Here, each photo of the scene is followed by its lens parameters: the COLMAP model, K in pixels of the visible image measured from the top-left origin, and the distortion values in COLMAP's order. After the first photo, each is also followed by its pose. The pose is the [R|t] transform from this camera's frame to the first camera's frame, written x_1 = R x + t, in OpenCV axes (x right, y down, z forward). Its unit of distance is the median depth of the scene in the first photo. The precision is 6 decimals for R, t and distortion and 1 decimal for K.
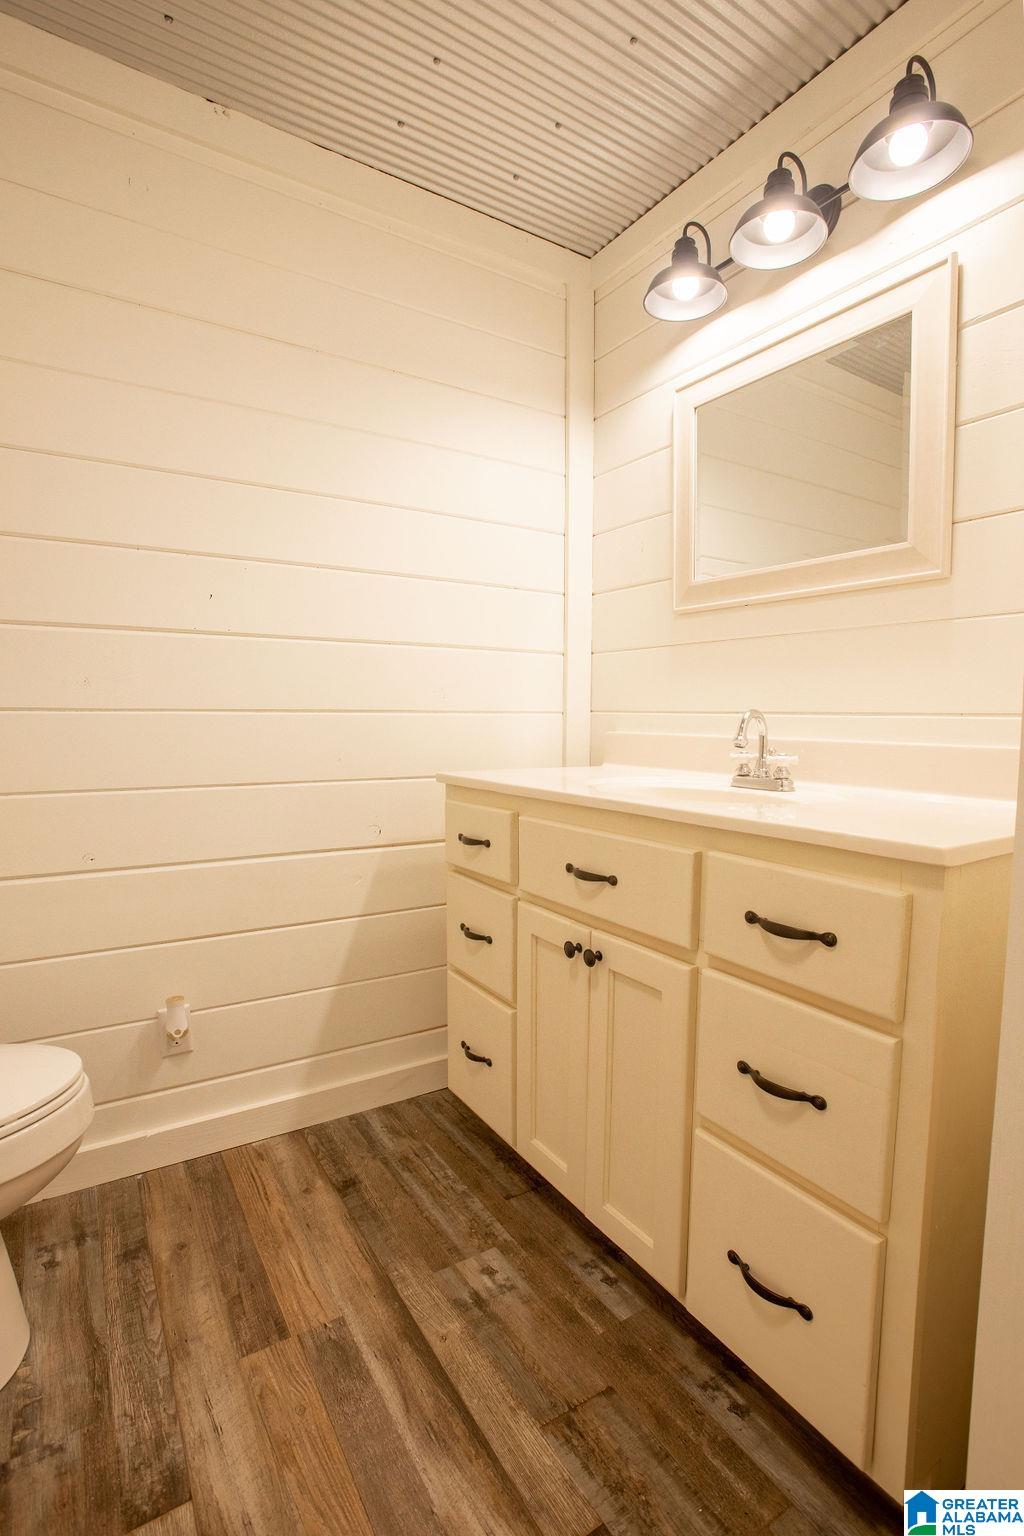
lens RADIAL K [[695.3, 0, 508.1], [0, 695.3, 774.6], [0, 0, 1]] dist [-0.048276, 0.017076]
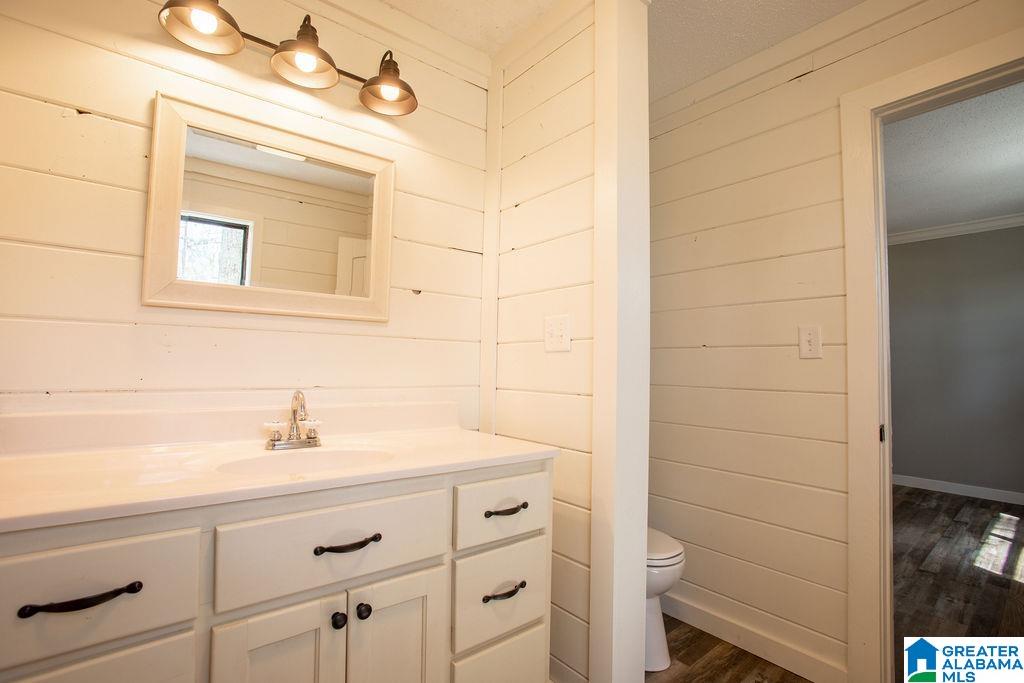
lens RADIAL K [[477.3, 0, 508.7], [0, 477.3, 342.8], [0, 0, 1]] dist [-0.075868, 0.028742]
pose [[-0.109203, 0.051280, 0.992696, -0.632330], [0.055105, 0.997445, -0.045463, -0.127321], [-0.992491, 0.049738, -0.111750, 0.724012]]
